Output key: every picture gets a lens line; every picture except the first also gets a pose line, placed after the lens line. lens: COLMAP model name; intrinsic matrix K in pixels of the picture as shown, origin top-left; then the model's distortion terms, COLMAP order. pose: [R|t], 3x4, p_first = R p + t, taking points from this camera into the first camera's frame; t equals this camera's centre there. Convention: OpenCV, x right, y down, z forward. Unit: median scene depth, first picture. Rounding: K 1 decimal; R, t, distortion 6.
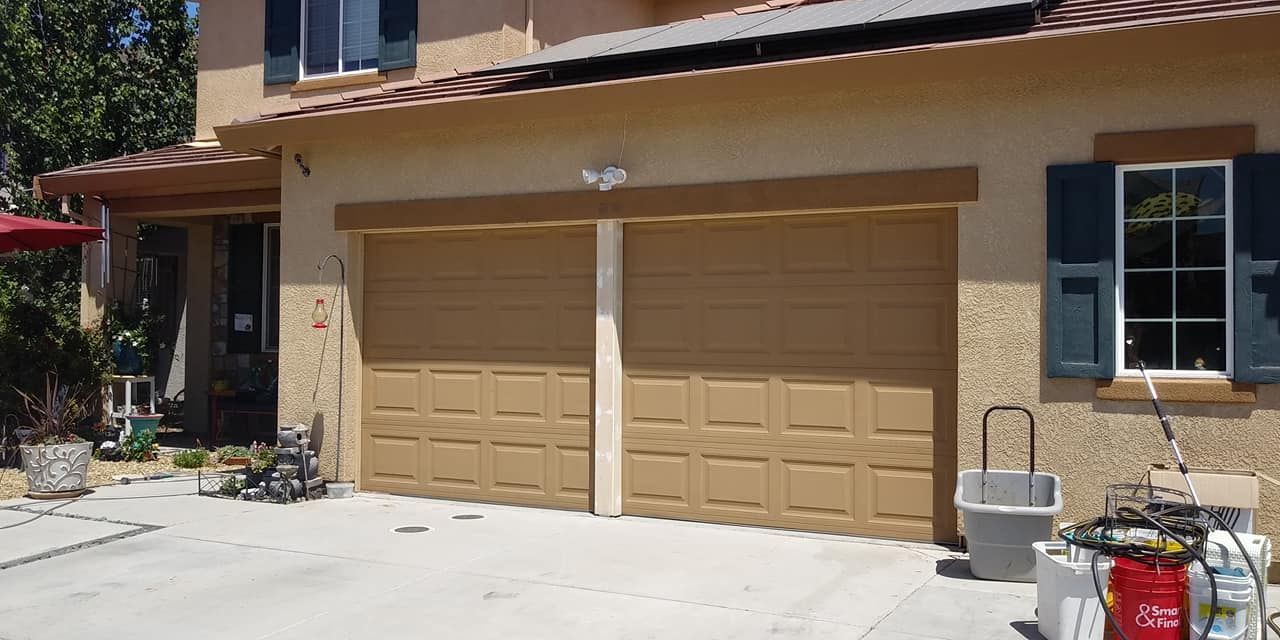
lens RADIAL K [[1030.2, 0, 640.0], [0, 1030.2, 320.0], [0, 0, 1]] dist [-0.000186, -0.000525]
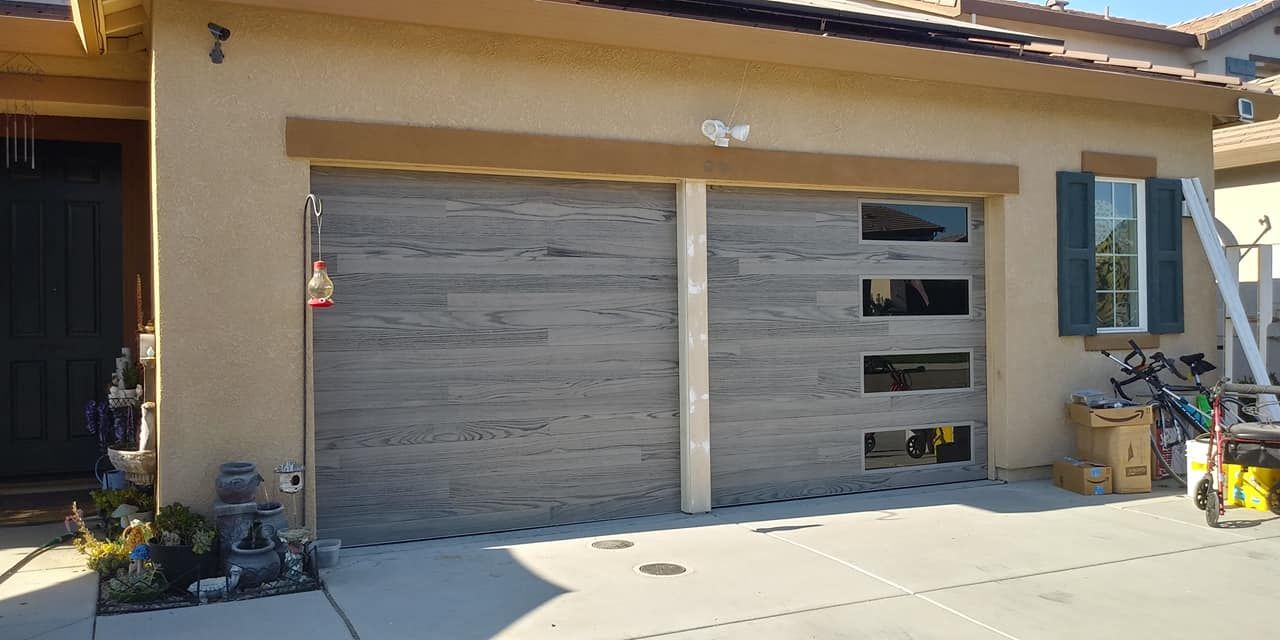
lens RADIAL K [[1030.2, 0, 640.0], [0, 1030.2, 320.0], [0, 0, 1]] dist [-0.000186, -0.000525]
pose [[0.632943, -0.015495, 0.774044, -0.800299], [0.010035, 0.999880, 0.011810, 0.012820], [-0.774134, 0.000293, 0.633022, 0.509963]]
